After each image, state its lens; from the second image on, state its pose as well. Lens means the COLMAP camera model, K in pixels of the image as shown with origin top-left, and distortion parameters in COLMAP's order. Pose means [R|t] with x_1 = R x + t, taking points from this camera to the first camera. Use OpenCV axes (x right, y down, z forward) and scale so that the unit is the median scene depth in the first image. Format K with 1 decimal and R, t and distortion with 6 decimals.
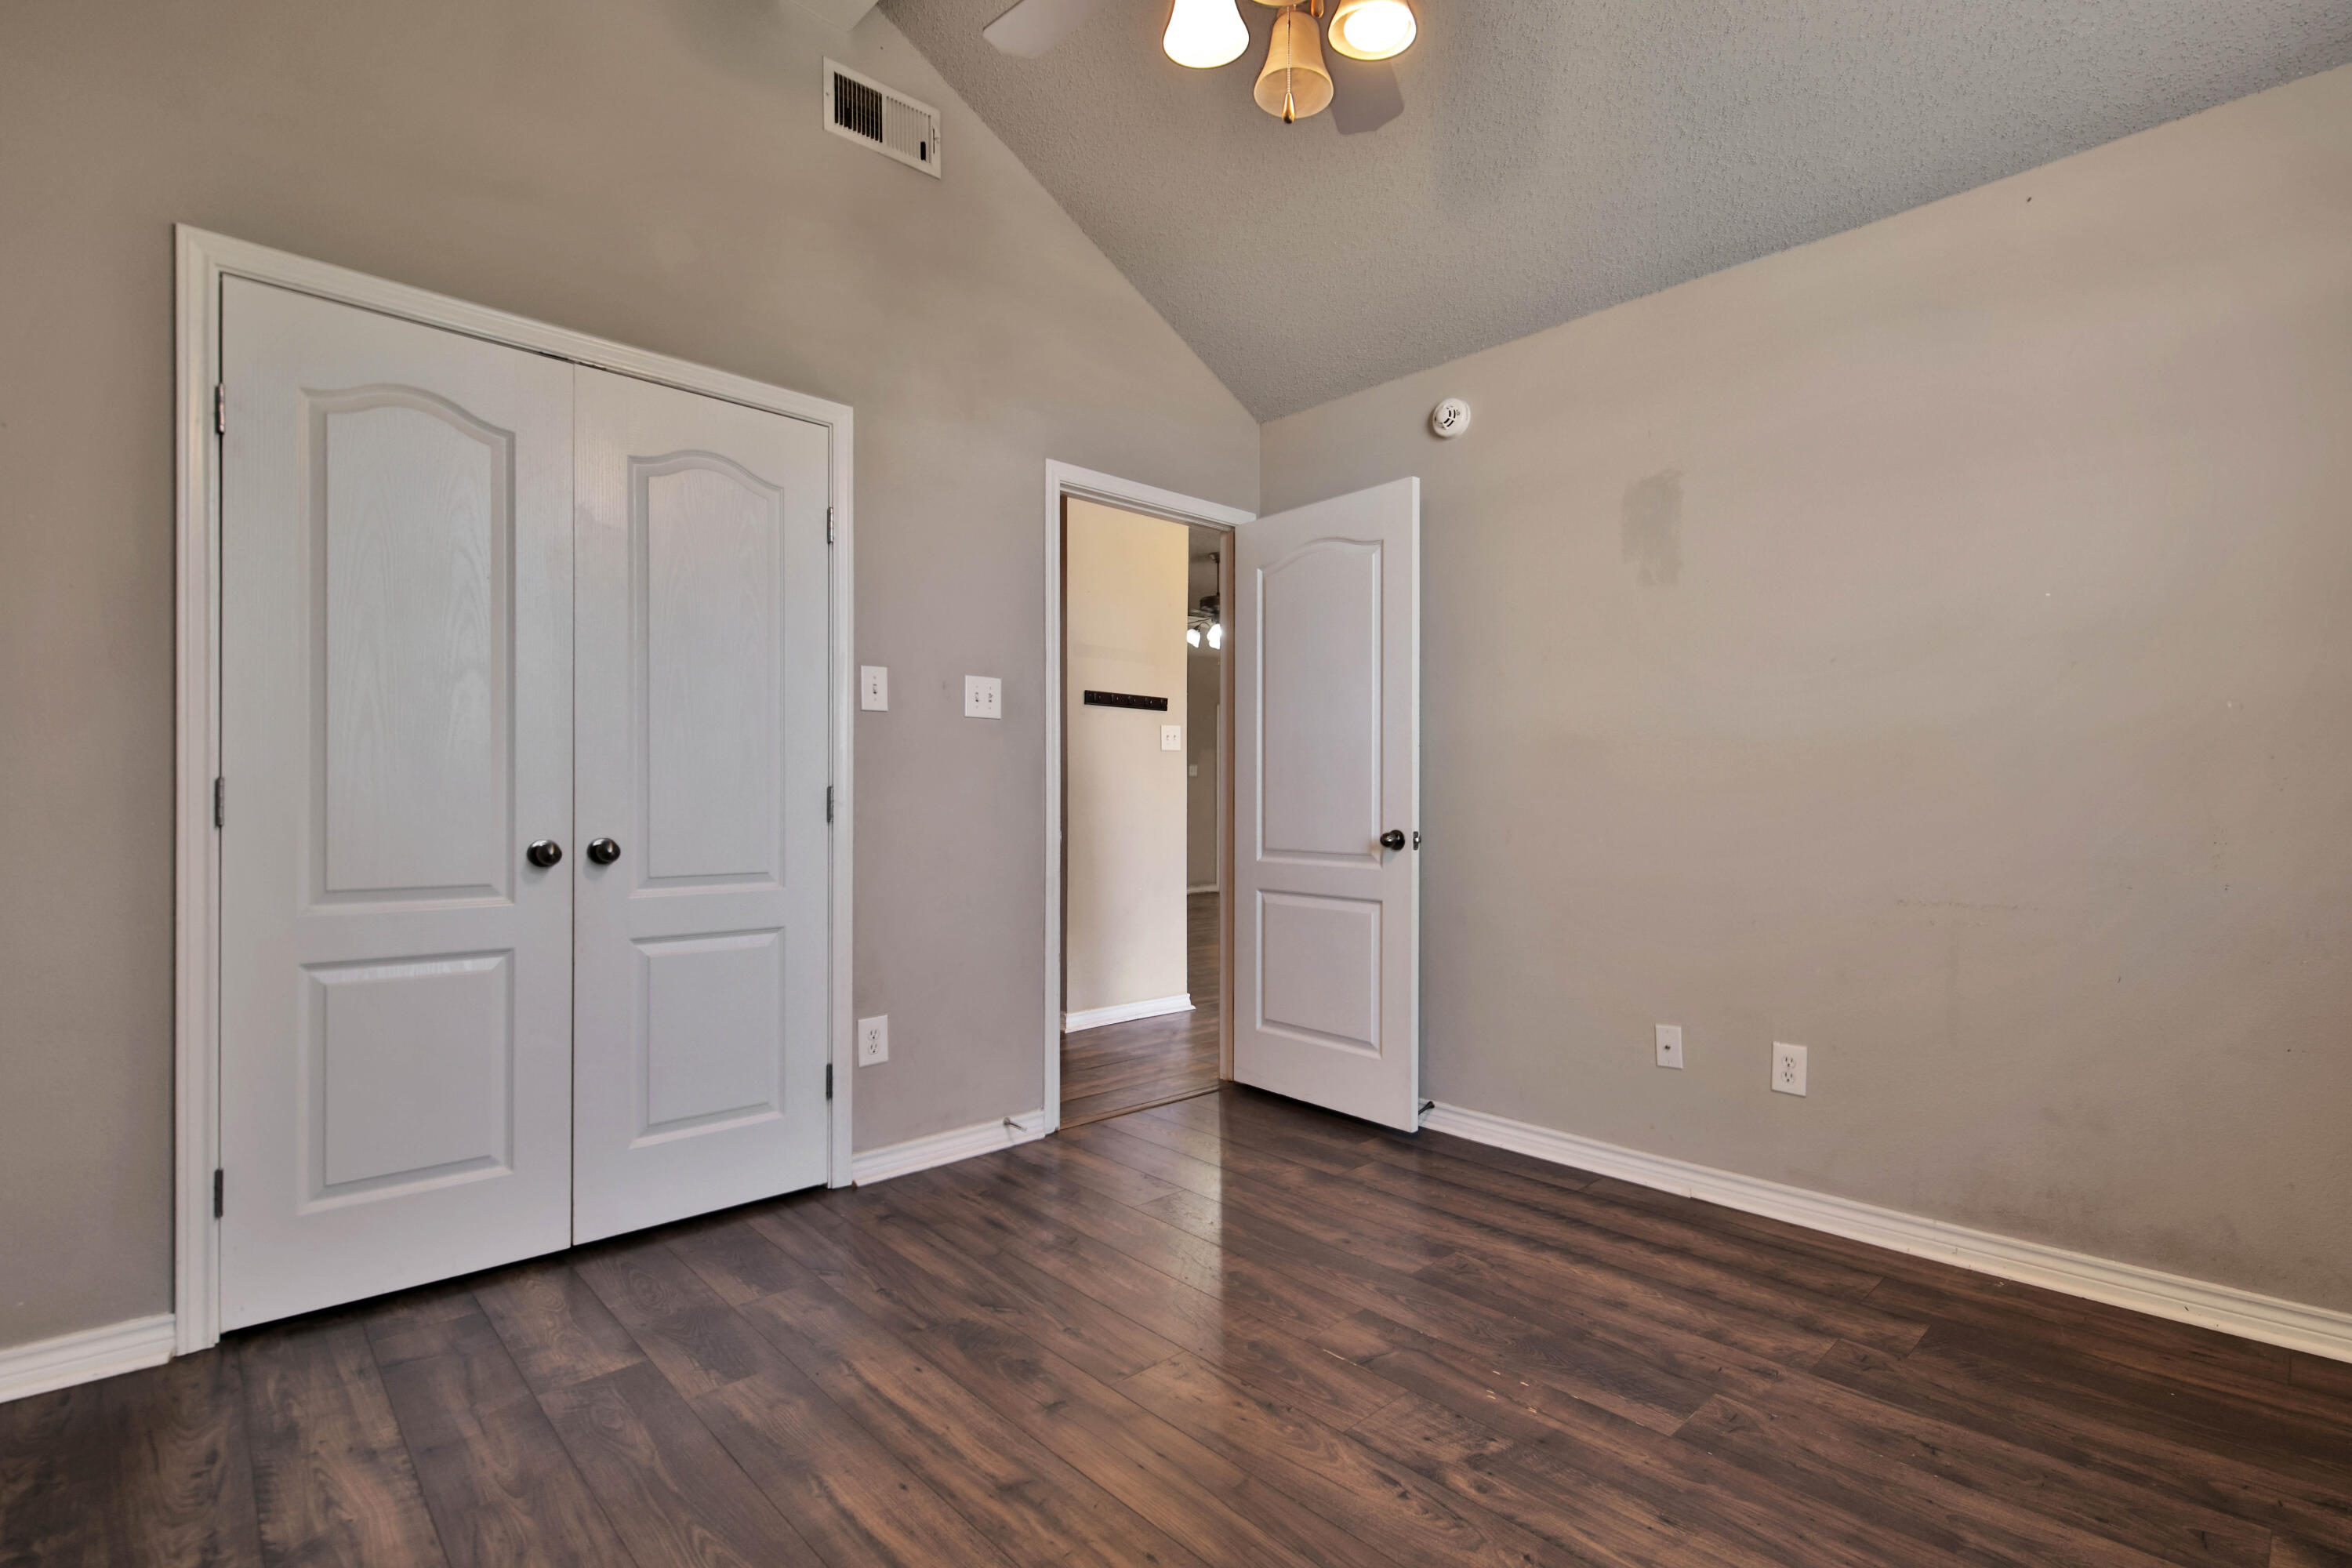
lens RADIAL K [[1093.4, 0, 1206.3], [0, 1093.4, 801.1], [0, 0, 1]] dist [-0.003839, -0.001728]
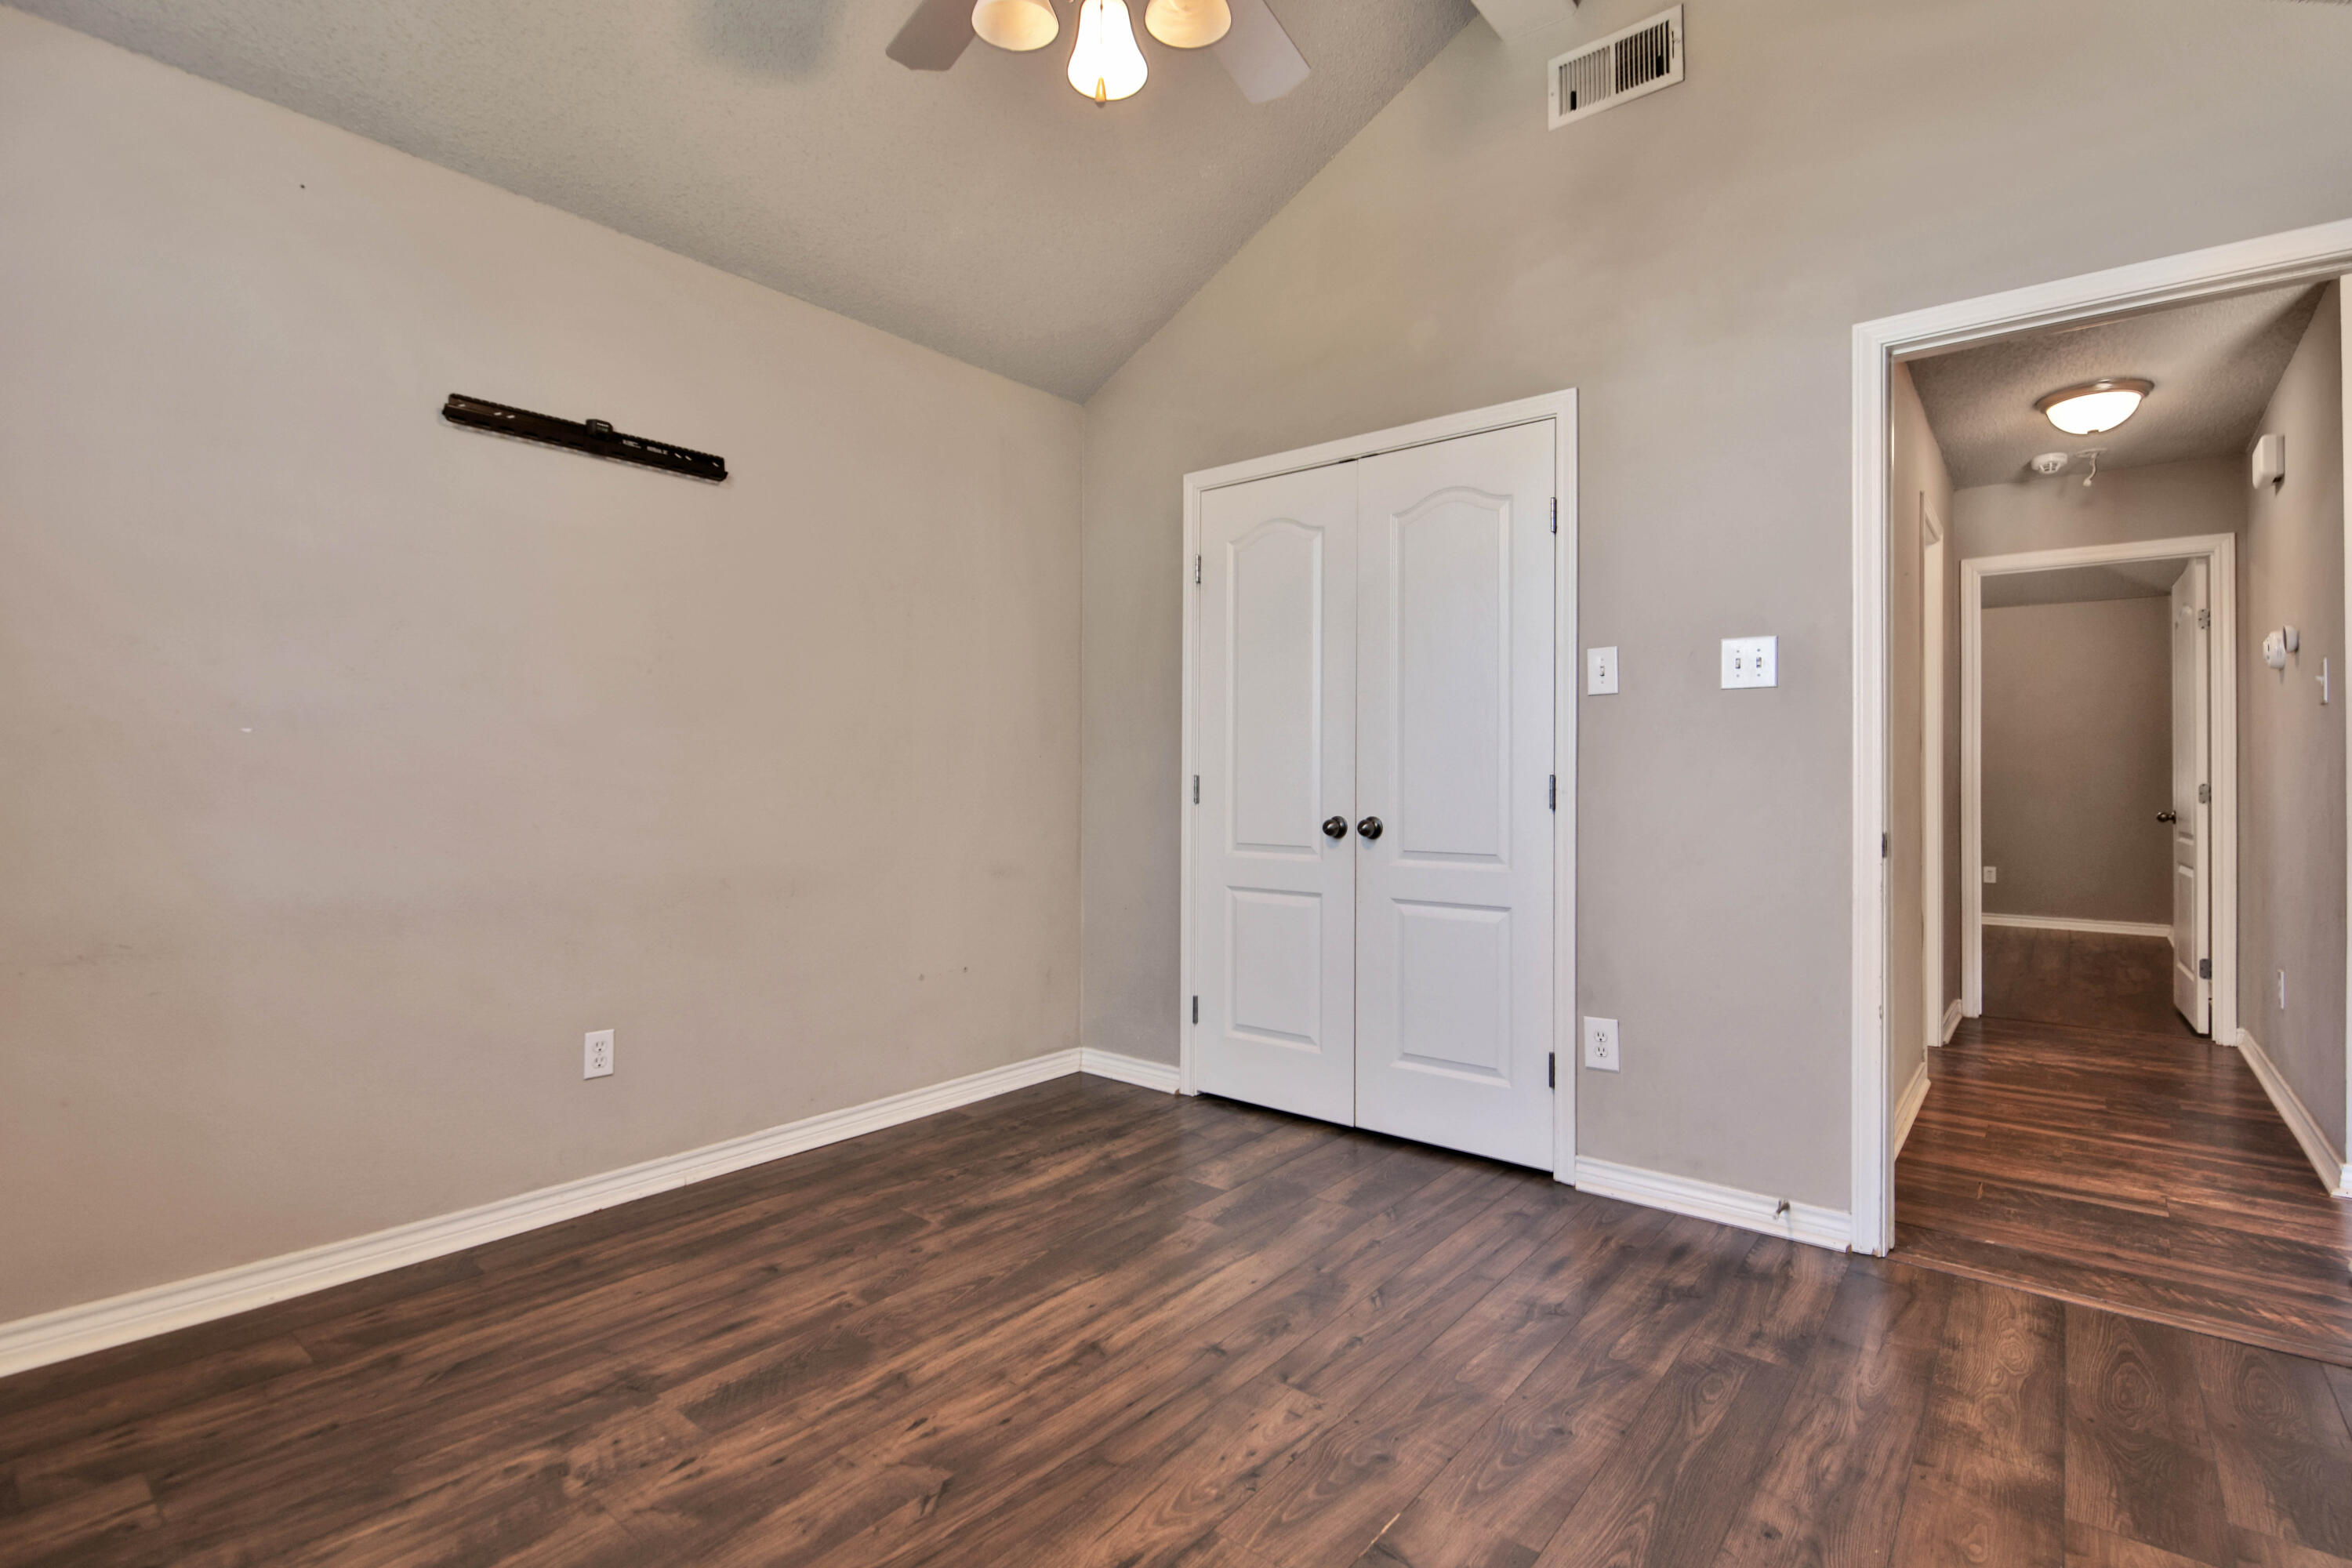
lens RADIAL K [[1093.4, 0, 1189.8], [0, 1093.4, 768.2], [0, 0, 1]] dist [-0.003839, -0.001728]
pose [[0.122752, -0.016042, -0.992308, 0.815617], [-0.004906, 0.999847, -0.016771, -0.001475], [0.992425, 0.006927, 0.122655, 0.730631]]
